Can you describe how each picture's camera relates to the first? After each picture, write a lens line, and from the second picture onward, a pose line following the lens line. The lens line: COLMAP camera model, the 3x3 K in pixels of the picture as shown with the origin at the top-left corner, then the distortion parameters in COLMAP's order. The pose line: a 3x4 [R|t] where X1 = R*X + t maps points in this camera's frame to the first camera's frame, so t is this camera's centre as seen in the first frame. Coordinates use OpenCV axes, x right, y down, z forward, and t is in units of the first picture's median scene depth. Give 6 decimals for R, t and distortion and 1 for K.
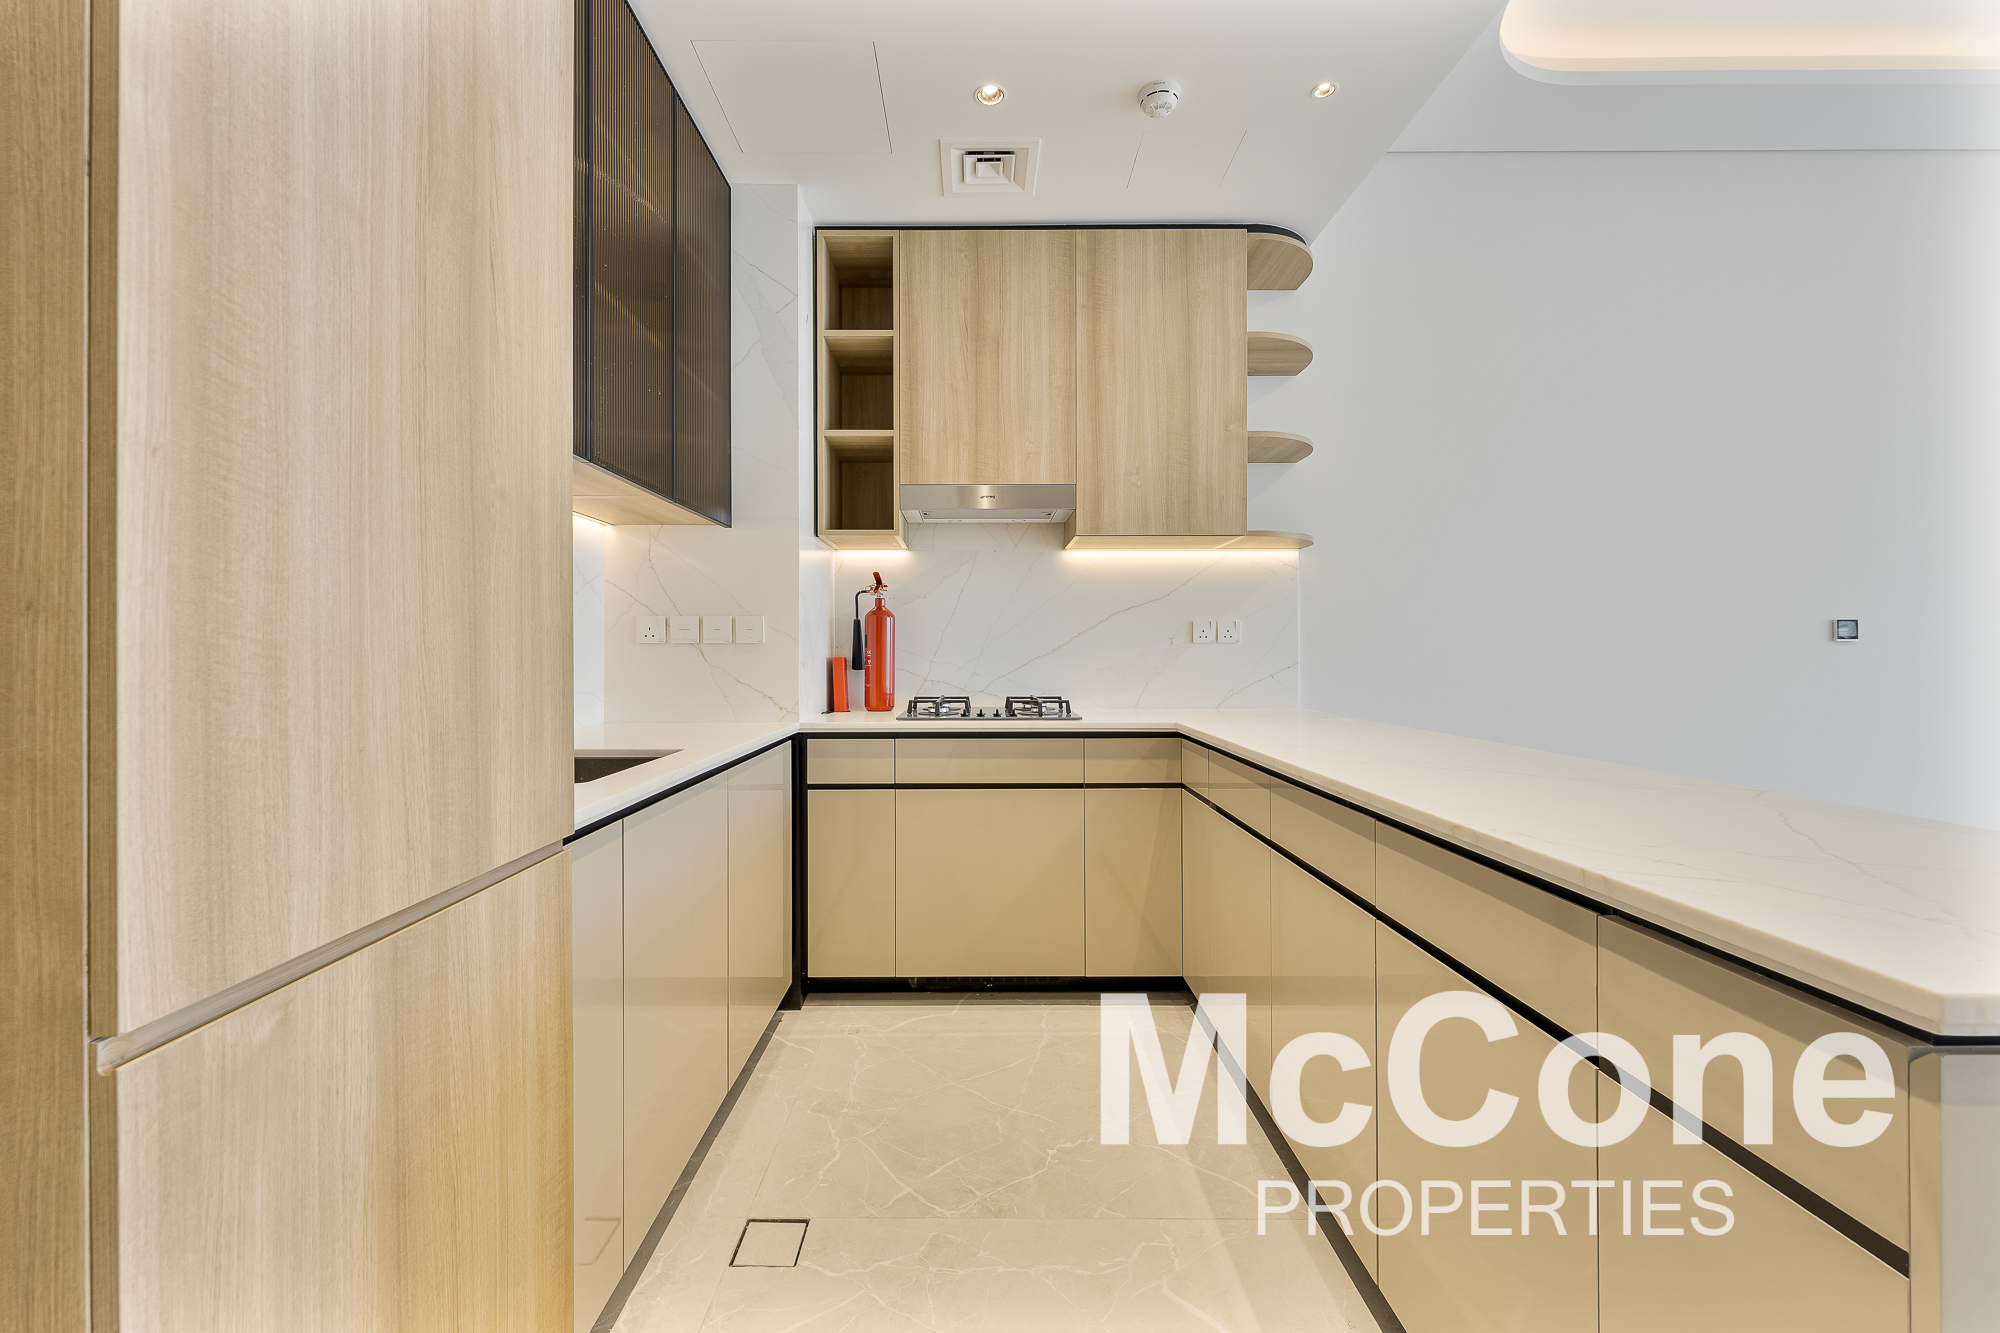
lens RADIAL K [[835.9, 0, 995.1], [0, 835.9, 653.5], [0, 0, 1]] dist [-0.000022, -0.000407]
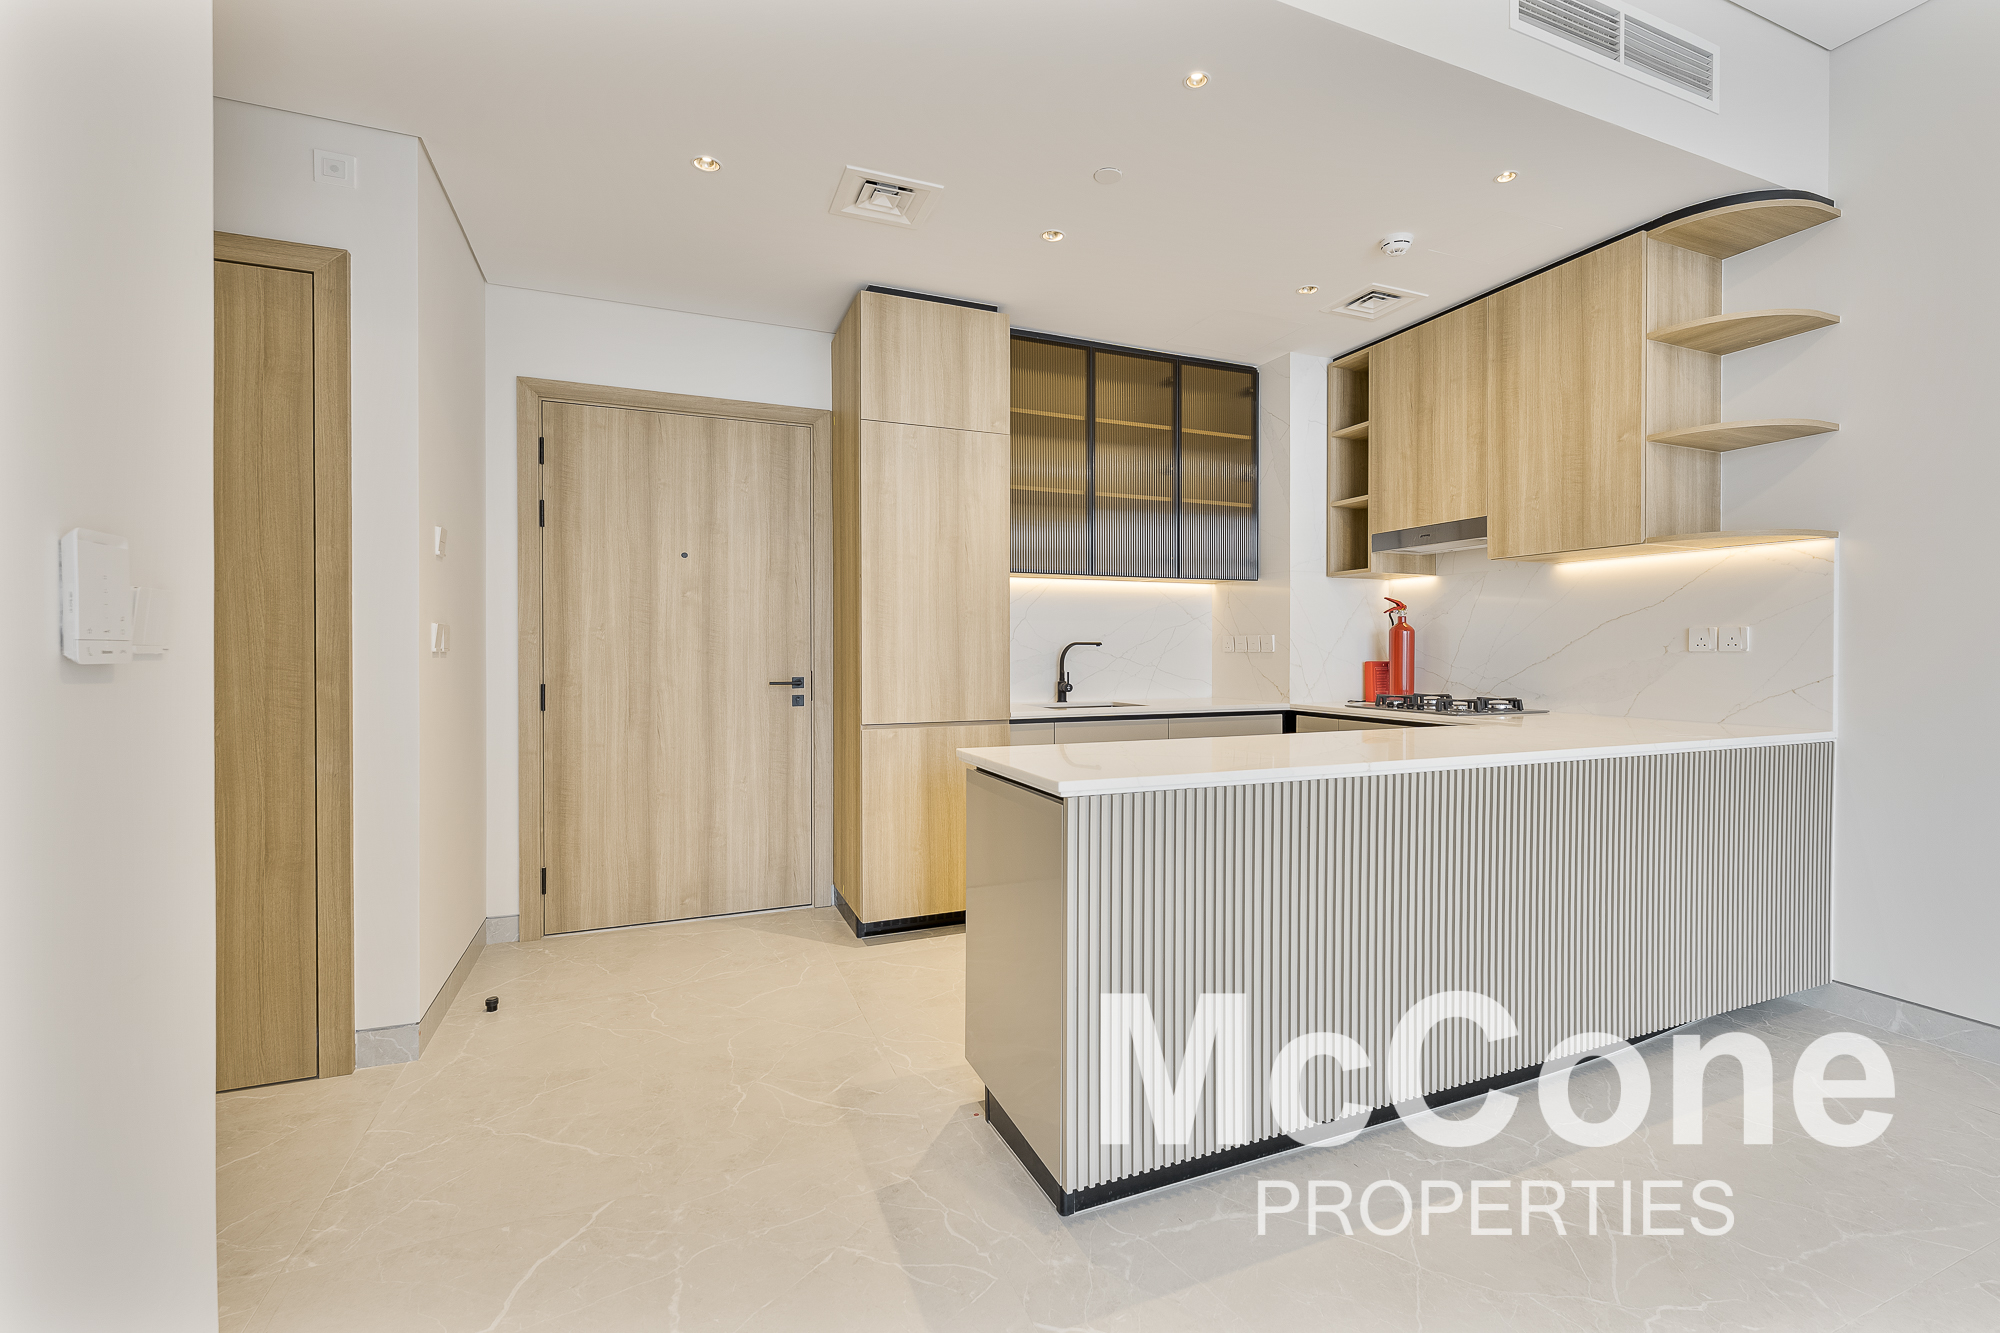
lens RADIAL K [[835.9, 0, 1015.9], [0, 835.9, 661.8], [0, 0, 1]] dist [-0.000022, -0.000407]
pose [[0.394427, 0.013476, -0.918829, 0.910449], [-0.004156, 0.999908, 0.012881, -0.011482], [0.918918, -0.001262, 0.394447, -0.062096]]
